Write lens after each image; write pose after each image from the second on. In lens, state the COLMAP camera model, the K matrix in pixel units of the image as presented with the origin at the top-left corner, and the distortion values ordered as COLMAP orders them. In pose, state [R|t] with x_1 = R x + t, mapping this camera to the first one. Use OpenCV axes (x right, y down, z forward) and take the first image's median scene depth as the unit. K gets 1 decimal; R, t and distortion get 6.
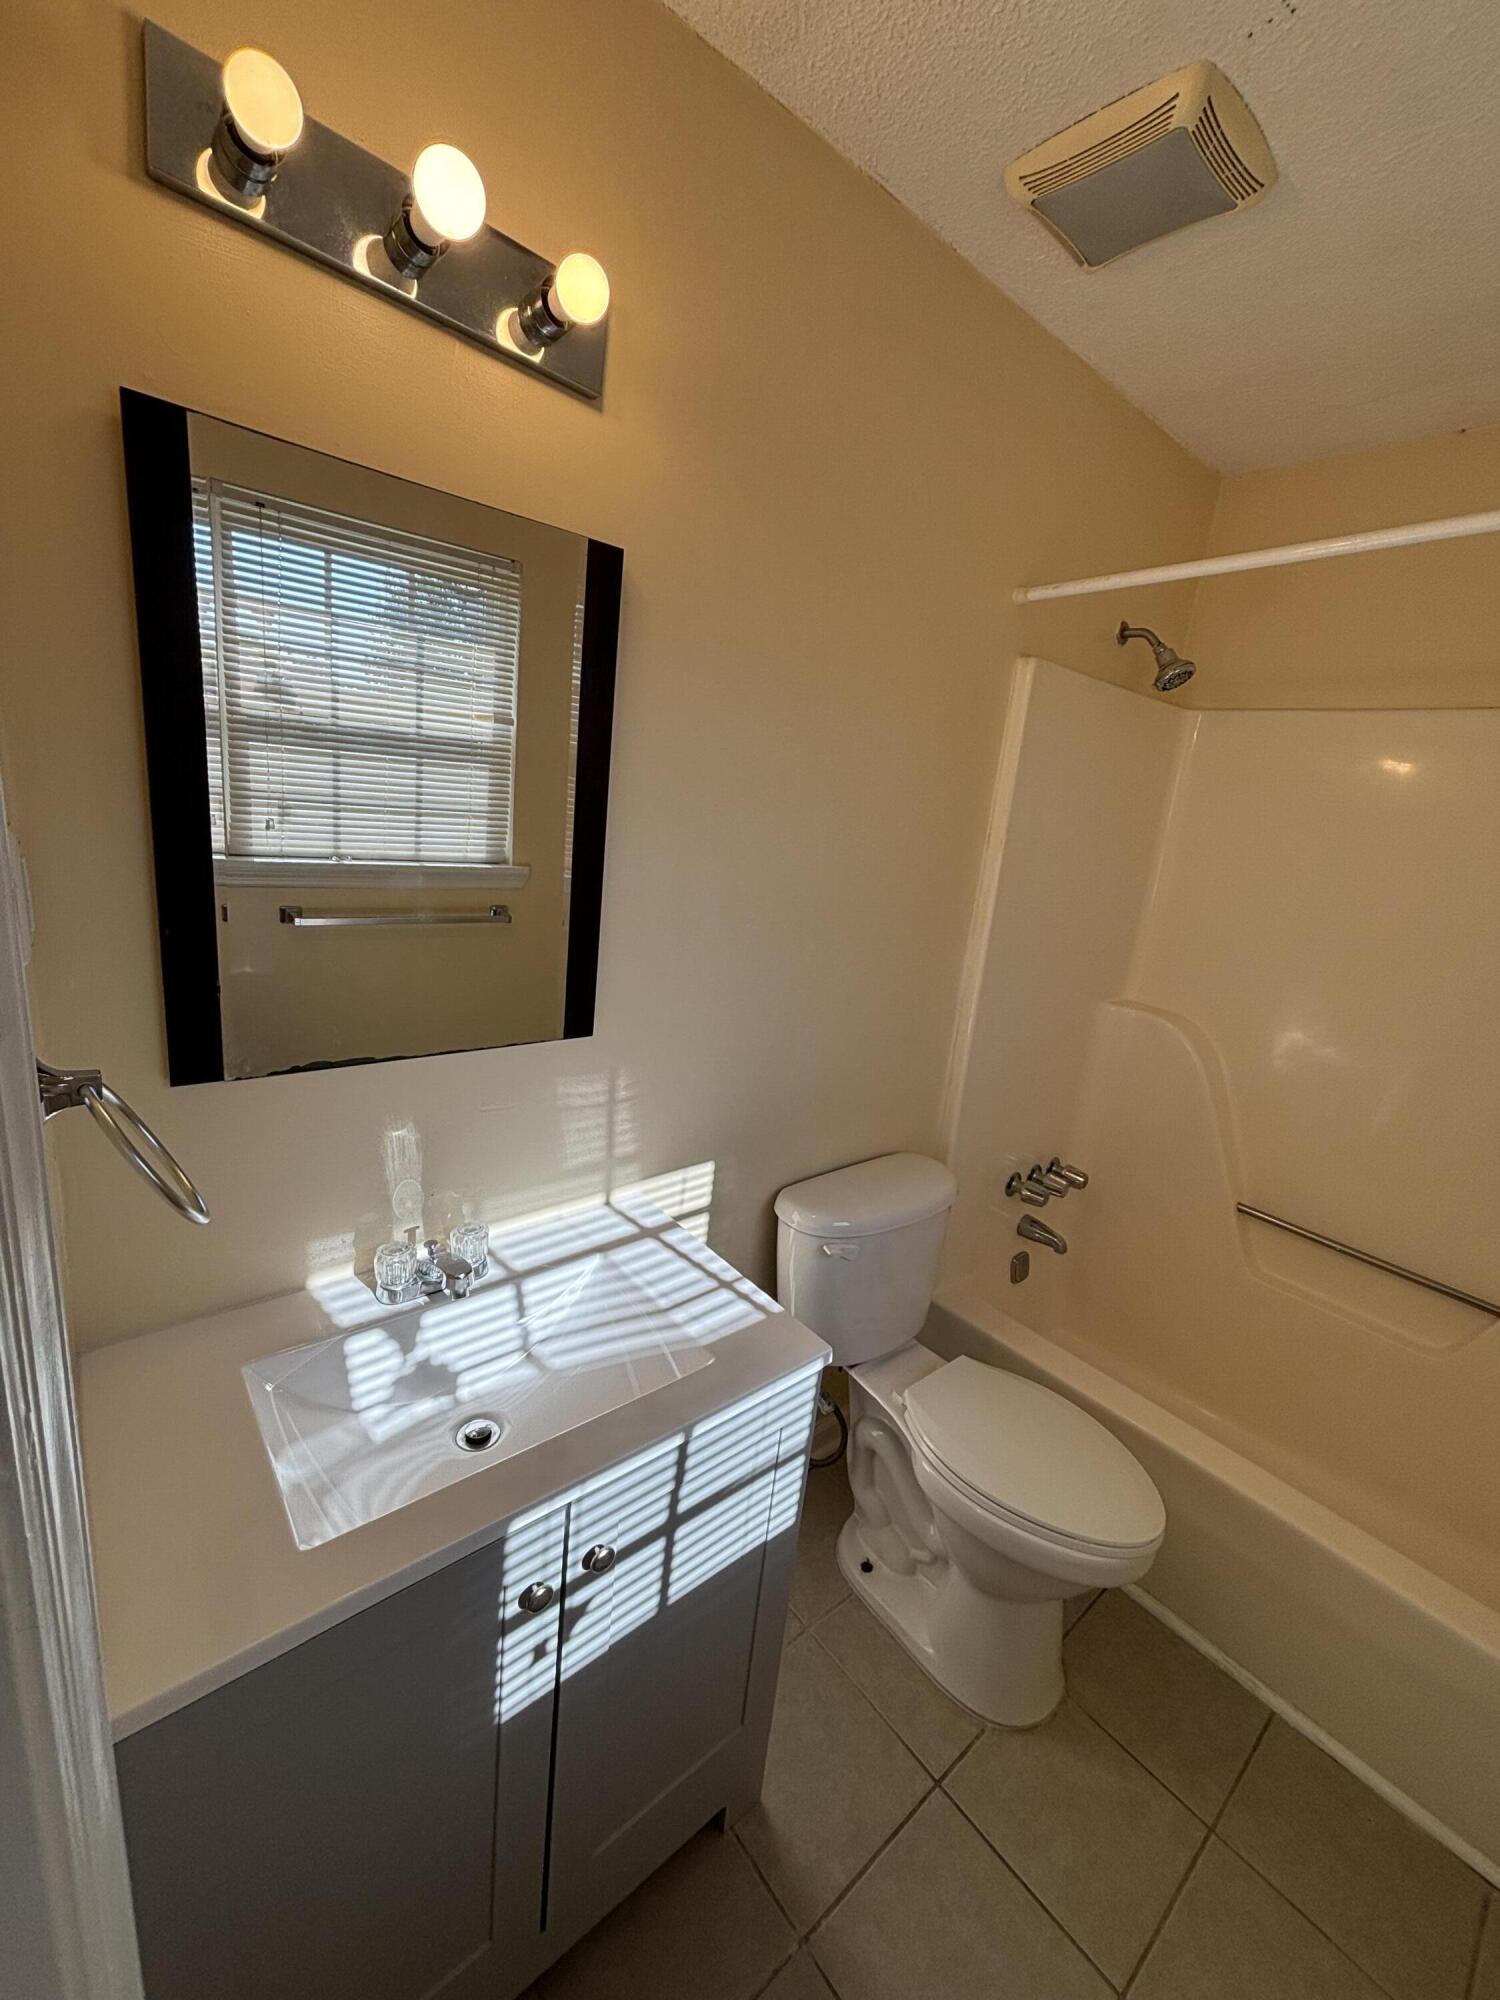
lens RADIAL K [[811.2, 0, 752.7], [0, 811.2, 1001.1], [0, 0, 1]] dist [-0.000516, 0.000839]
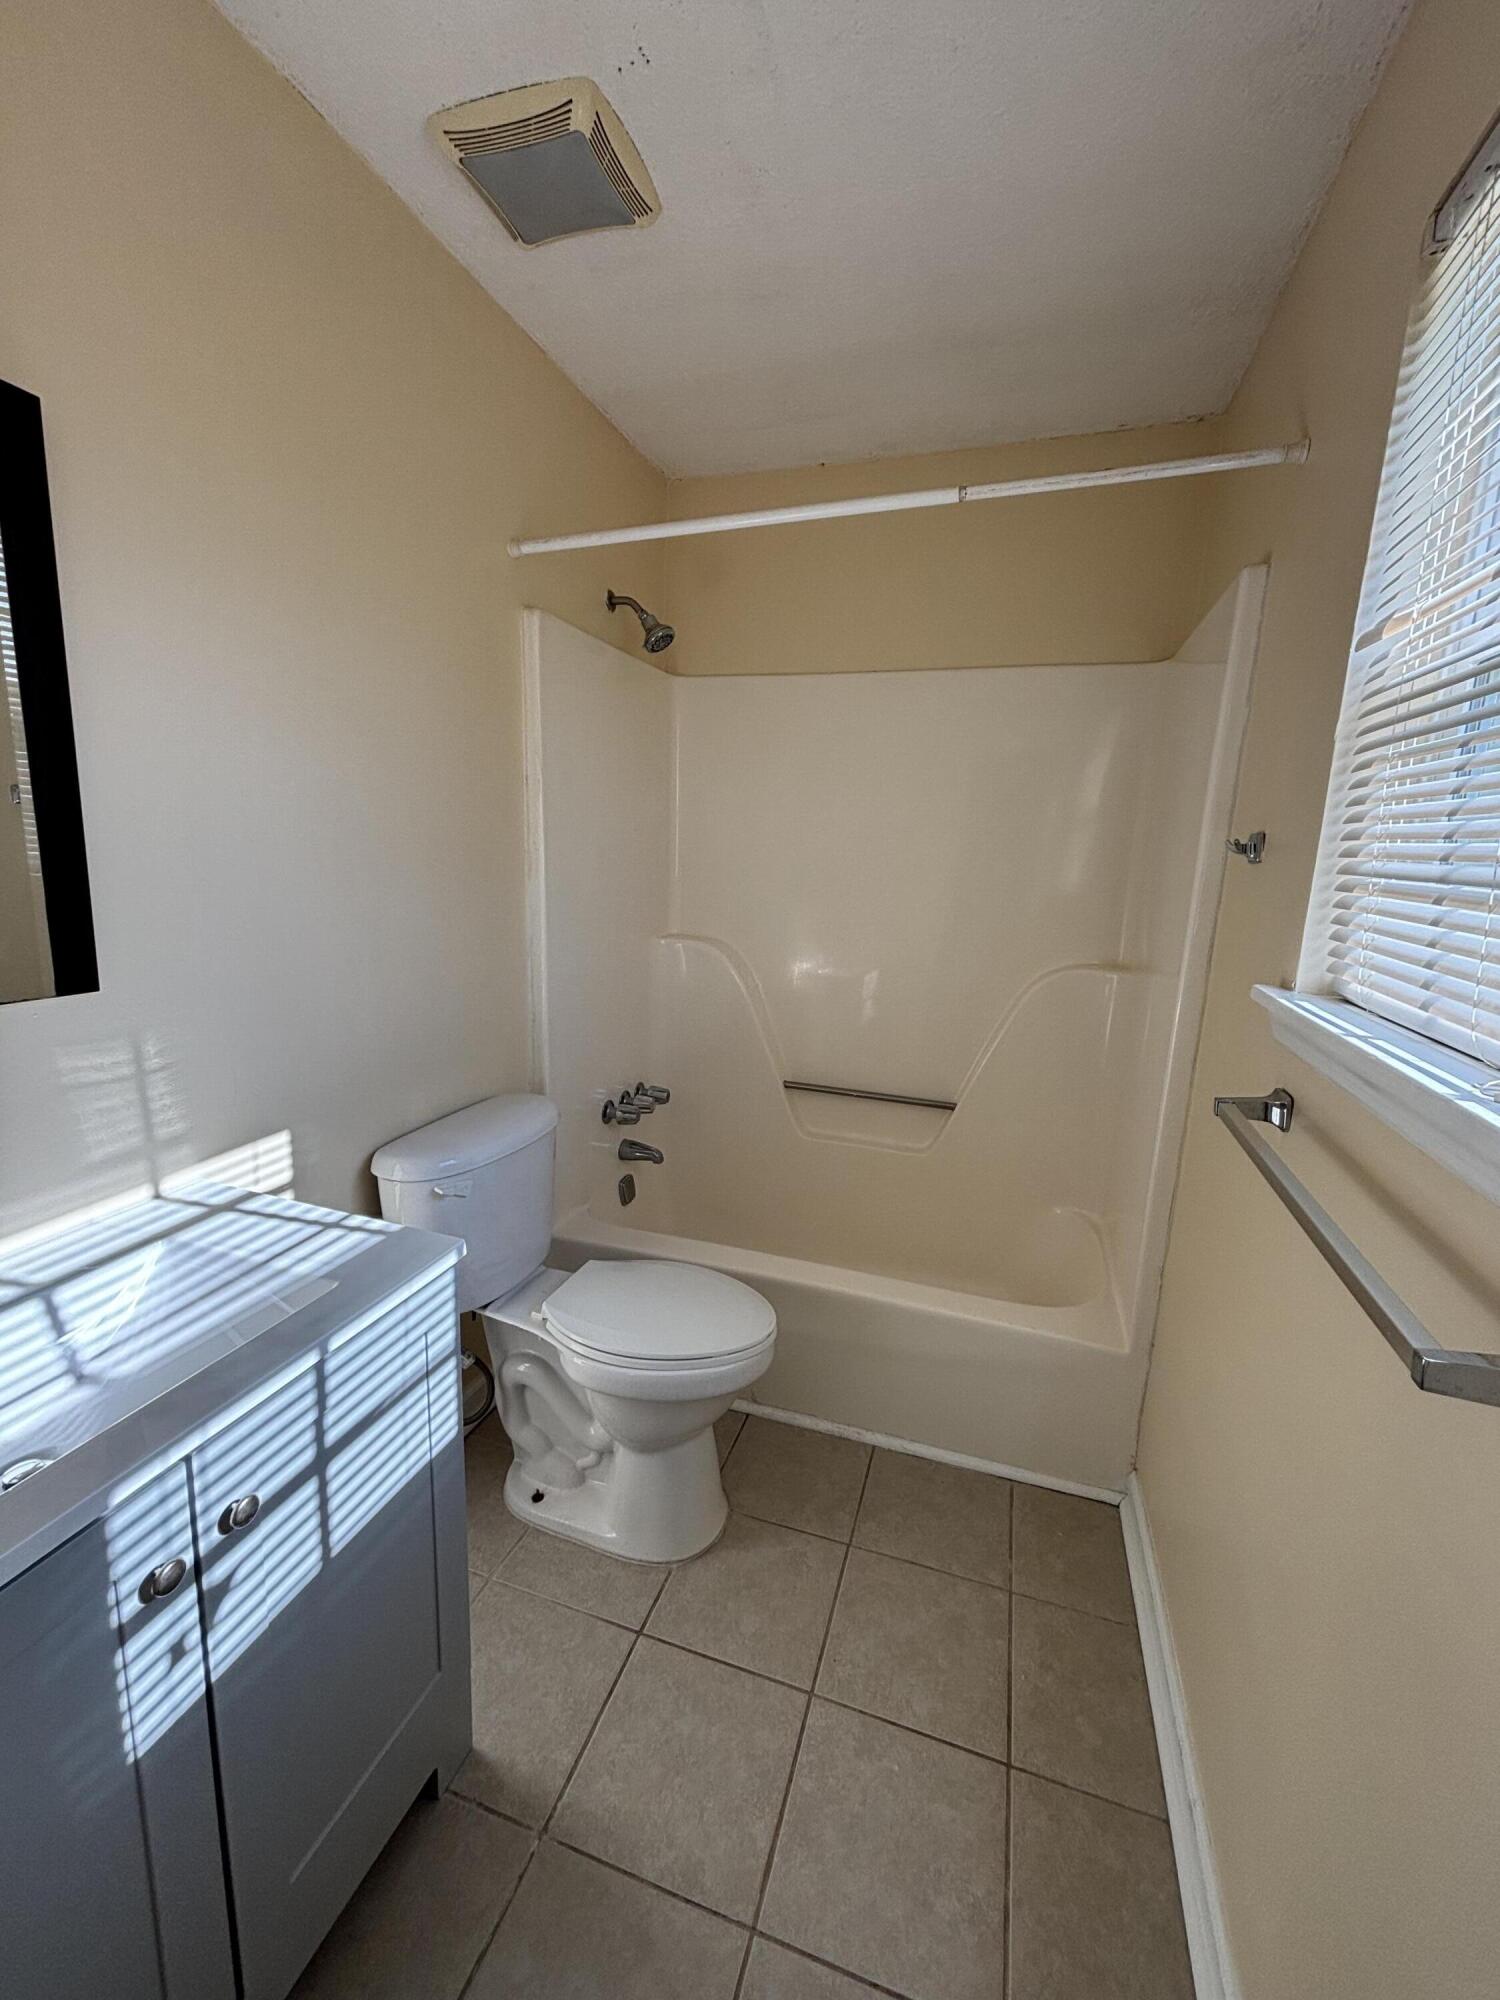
lens RADIAL K [[811.2, 0, 754.2], [0, 811.2, 1000.6], [0, 0, 1]] dist [-0.000516, 0.000839]
pose [[0.850223, -0.163265, 0.500466, -0.040480], [0.174348, 0.984368, 0.024934, 0.138032], [-0.496713, 0.066055, 0.865397, -0.051374]]
